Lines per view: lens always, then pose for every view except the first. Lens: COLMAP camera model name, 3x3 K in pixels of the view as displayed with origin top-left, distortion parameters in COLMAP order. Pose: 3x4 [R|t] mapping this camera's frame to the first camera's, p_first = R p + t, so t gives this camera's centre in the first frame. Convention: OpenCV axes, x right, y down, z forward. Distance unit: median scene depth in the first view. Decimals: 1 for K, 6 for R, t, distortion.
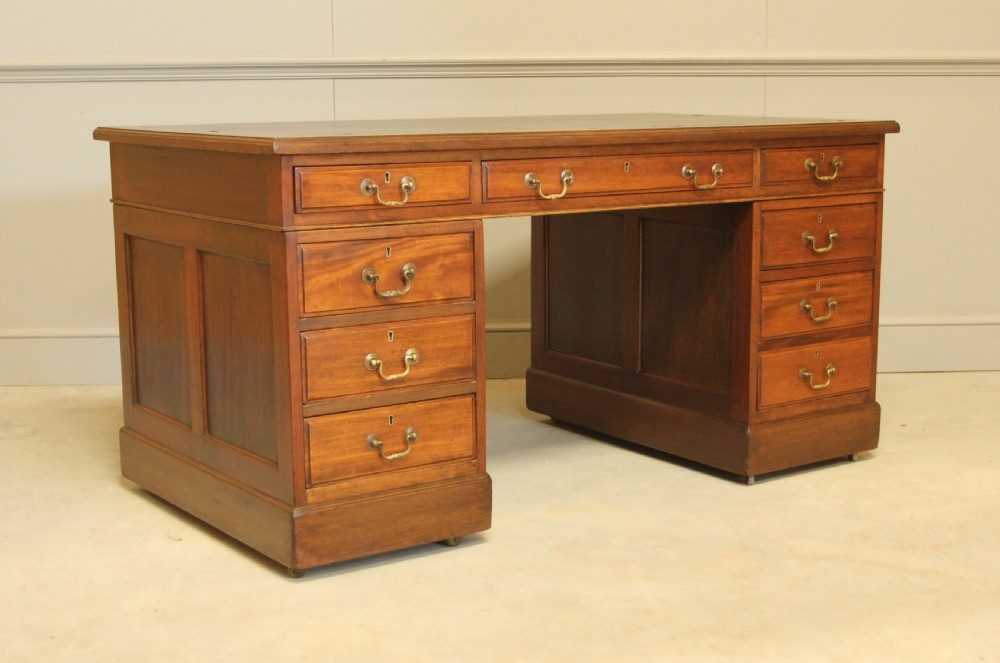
lens RADIAL K [[1454.8, 0, 500.0], [0, 1454.8, 331.5], [0, 0, 1]] dist [-0.014082, -0.096299]
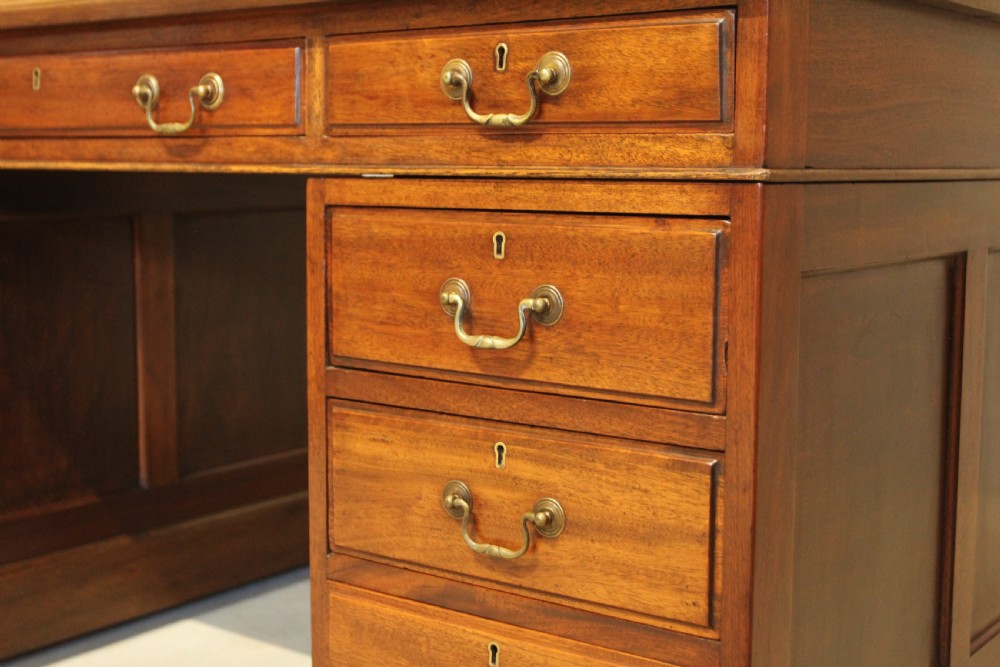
lens RADIAL K [[1454.8, 0, 500.0], [0, 1454.8, 333.5], [0, 0, 1]] dist [-0.014082, -0.096299]
pose [[0.306021, 0.126093, -0.943637, 0.550062], [-0.166801, 0.982959, 0.077254, -0.086639], [0.937298, 0.133759, 0.321839, 0.929409]]
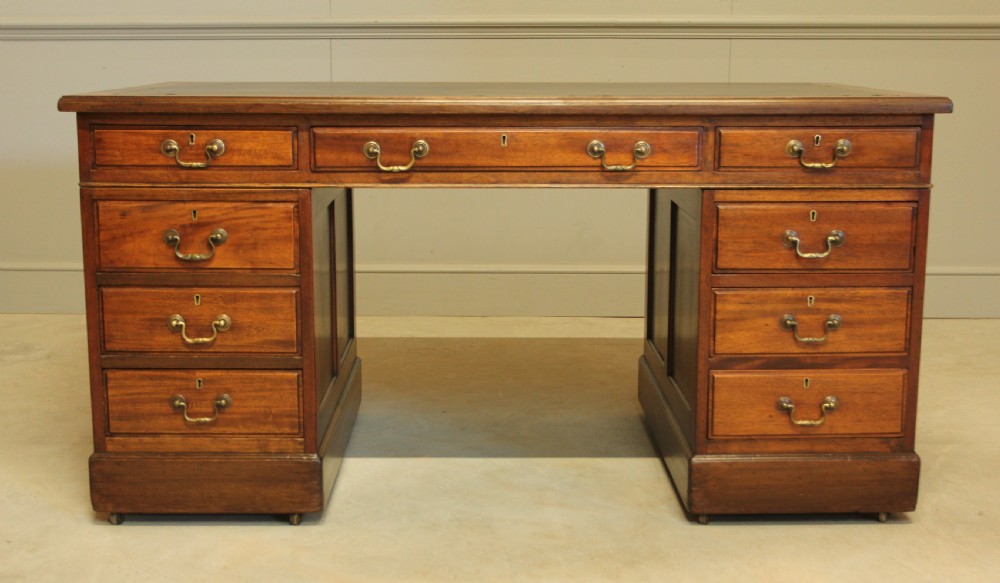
lens RADIAL K [[1305.9, 0, 499.6], [0, 1305.9, 264.7], [0, 0, 1]] dist [-0.040442, -0.030840]
pose [[0.830545, 0.102567, -0.547425, 0.490071], [-0.100357, 0.994369, 0.034047, -0.060153], [0.547835, 0.026661, 0.836162, 0.313835]]
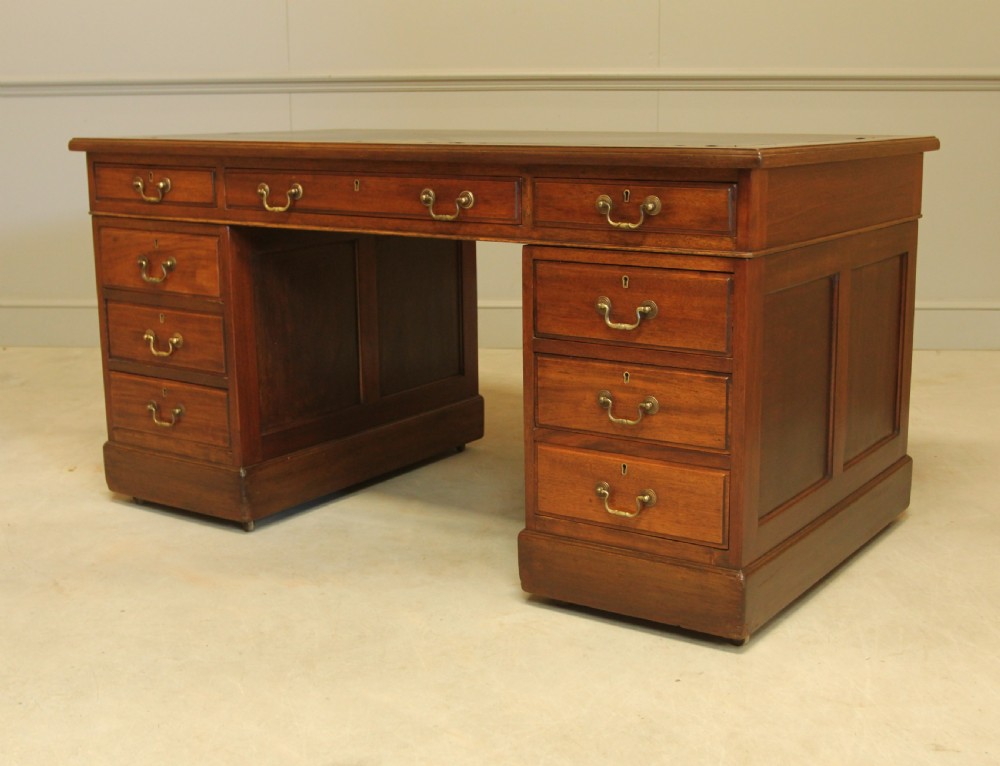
lens RADIAL K [[1340.2, 0, 549.6], [0, 1340.2, 389.3], [0, 0, 1]] dist [-0.036042, -0.050566]
pose [[0.377161, 0.205185, -0.903133, 0.837337], [-0.148728, 0.975912, 0.159610, -0.130049], [0.914128, 0.074122, 0.398593, 0.733877]]
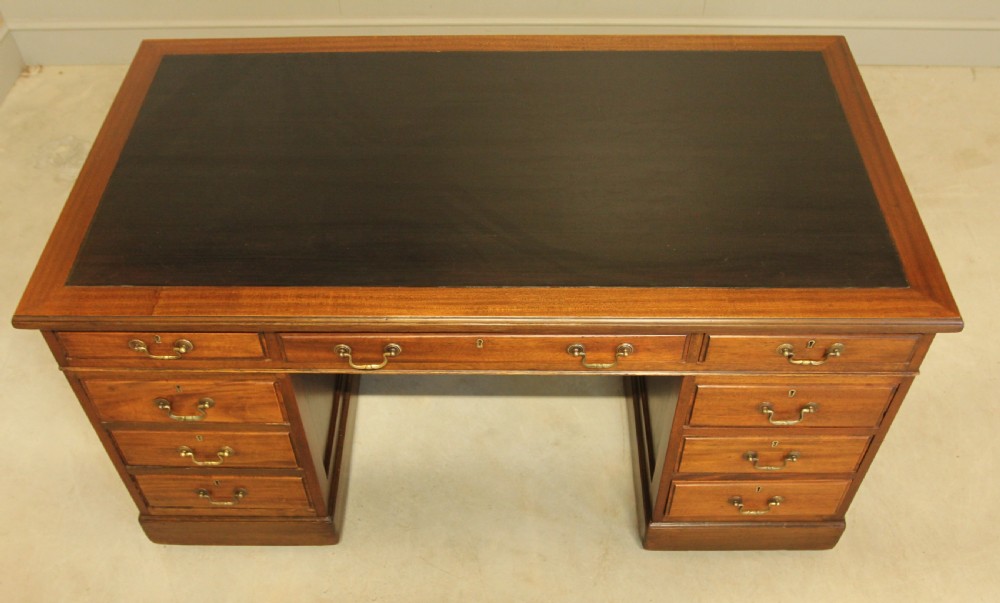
lens RADIAL K [[936.1, 0, 492.4], [0, 936.1, 341.3], [0, 0, 1]] dist [-0.071176, 0.001946]
pose [[0.813798, 0.430497, -0.390390, 0.283076], [-0.086940, 0.754383, 0.650651, -0.433527], [0.574607, -0.495558, 0.651344, 0.606192]]
